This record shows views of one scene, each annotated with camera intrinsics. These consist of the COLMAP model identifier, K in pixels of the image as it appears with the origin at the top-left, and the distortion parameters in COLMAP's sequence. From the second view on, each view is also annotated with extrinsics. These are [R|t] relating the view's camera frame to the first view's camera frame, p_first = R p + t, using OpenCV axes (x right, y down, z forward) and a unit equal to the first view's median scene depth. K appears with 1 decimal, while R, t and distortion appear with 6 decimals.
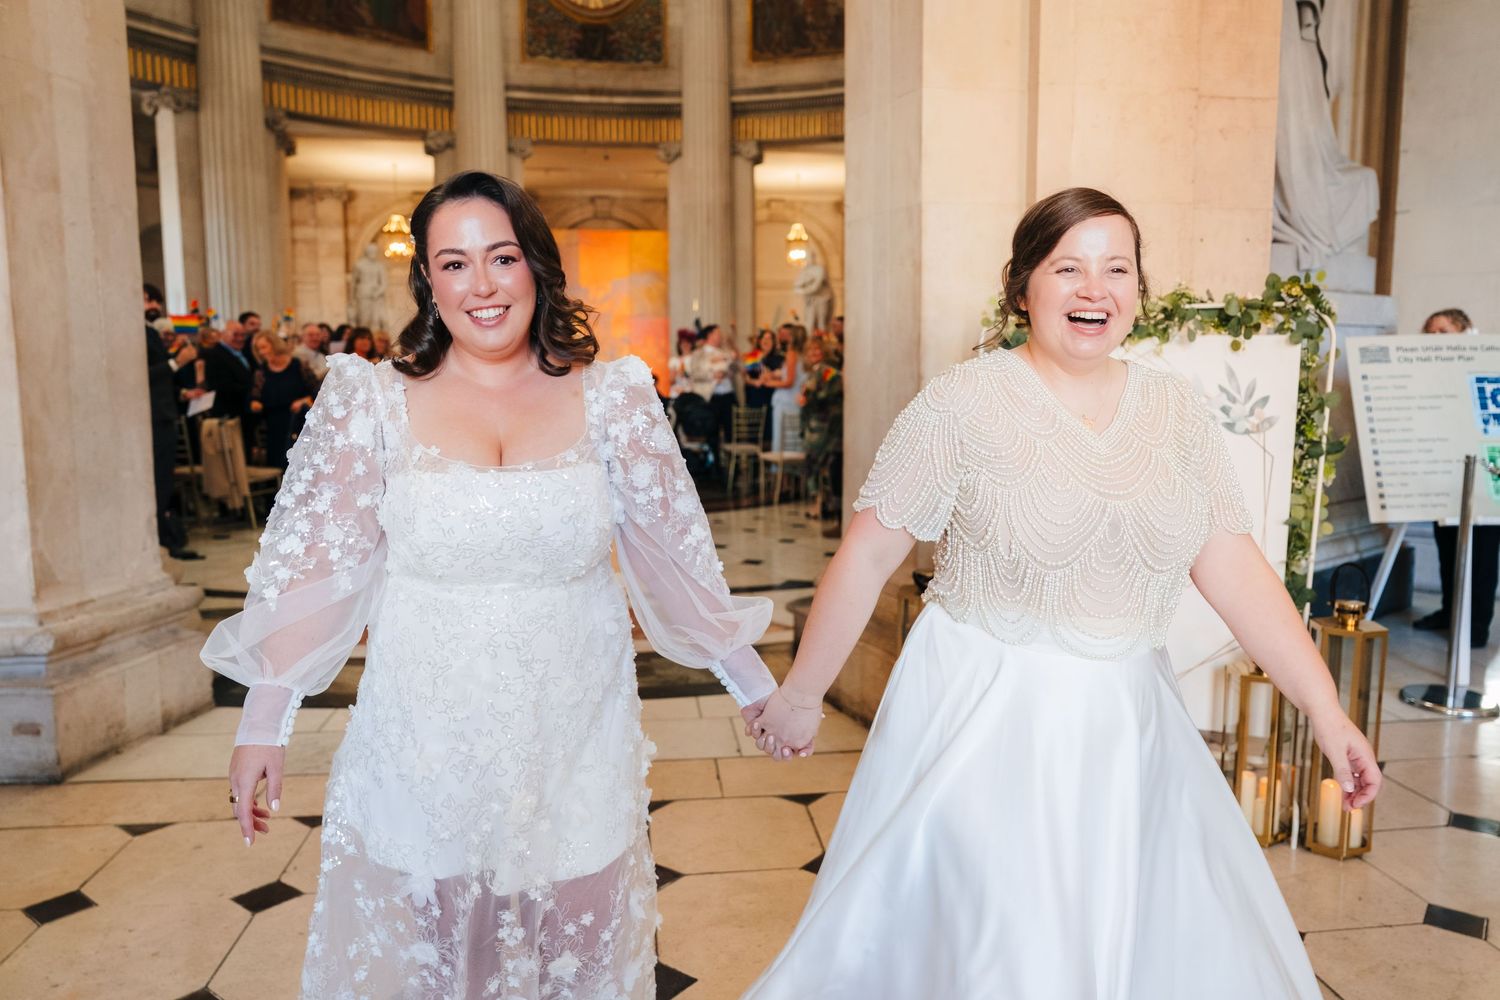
lens RADIAL K [[1154.1, 0, 788.2], [0, 1154.1, 495.2], [0, 0, 1]] dist [-0.001337, -0.001231]
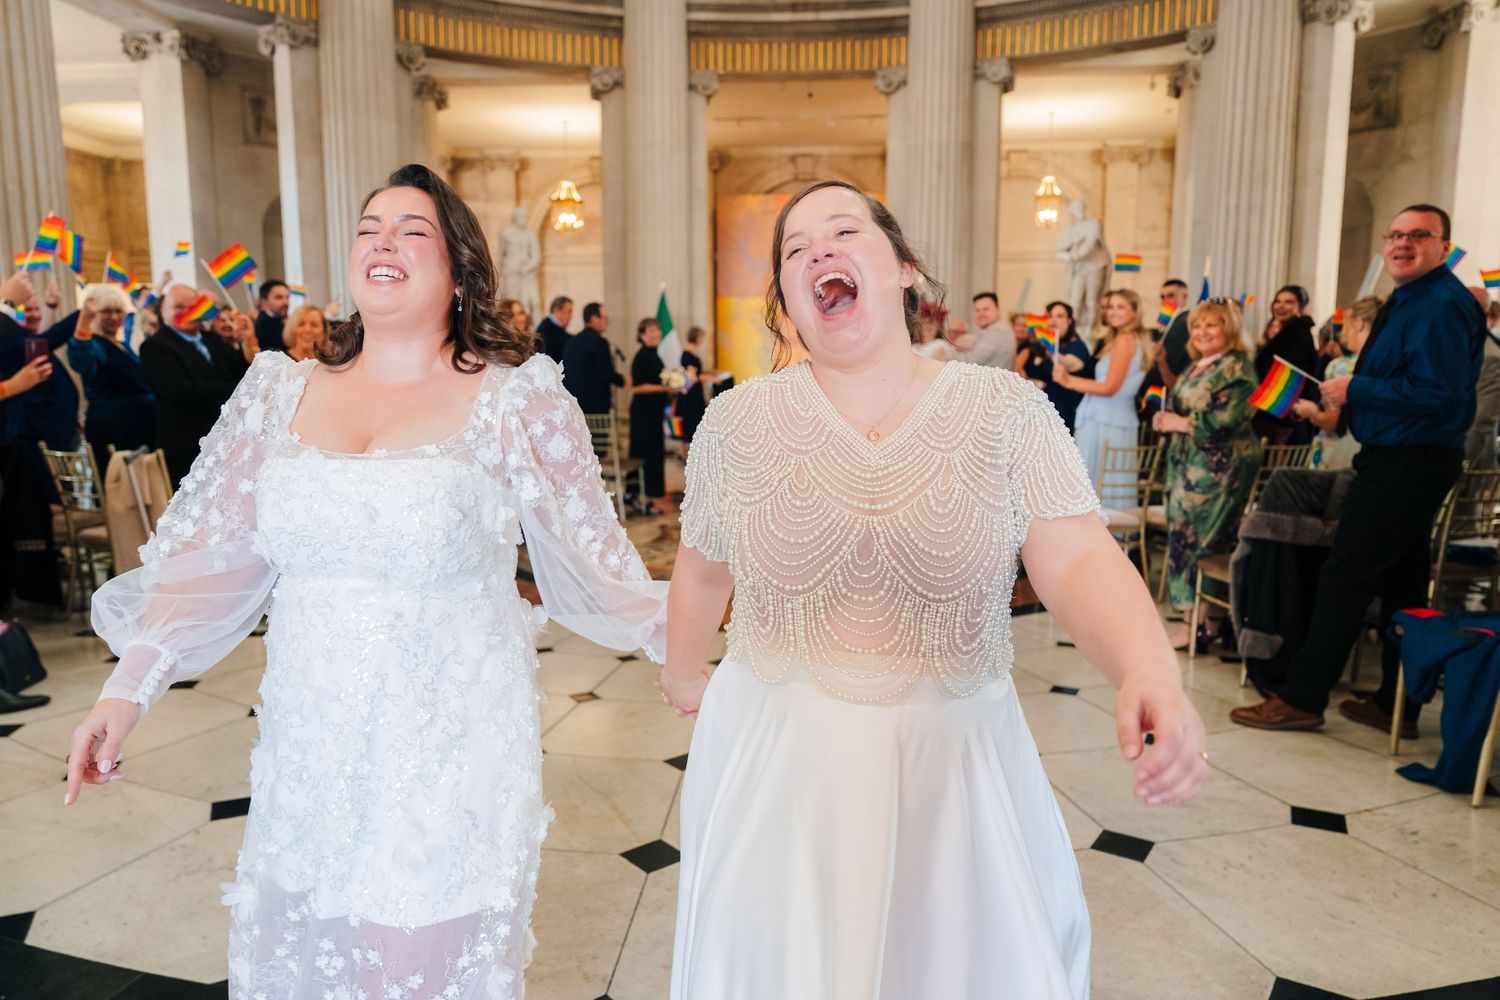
lens RADIAL K [[1080.0, 0, 723.5], [0, 1080.0, 499.4], [0, 0, 1]] dist [0.003231, 0.000836]
pose [[0.972926, 0.029585, -0.229217, -0.038042], [-0.024727, 0.999405, 0.024037, -0.030957], [0.229791, -0.017719, 0.973079, 0.266008]]
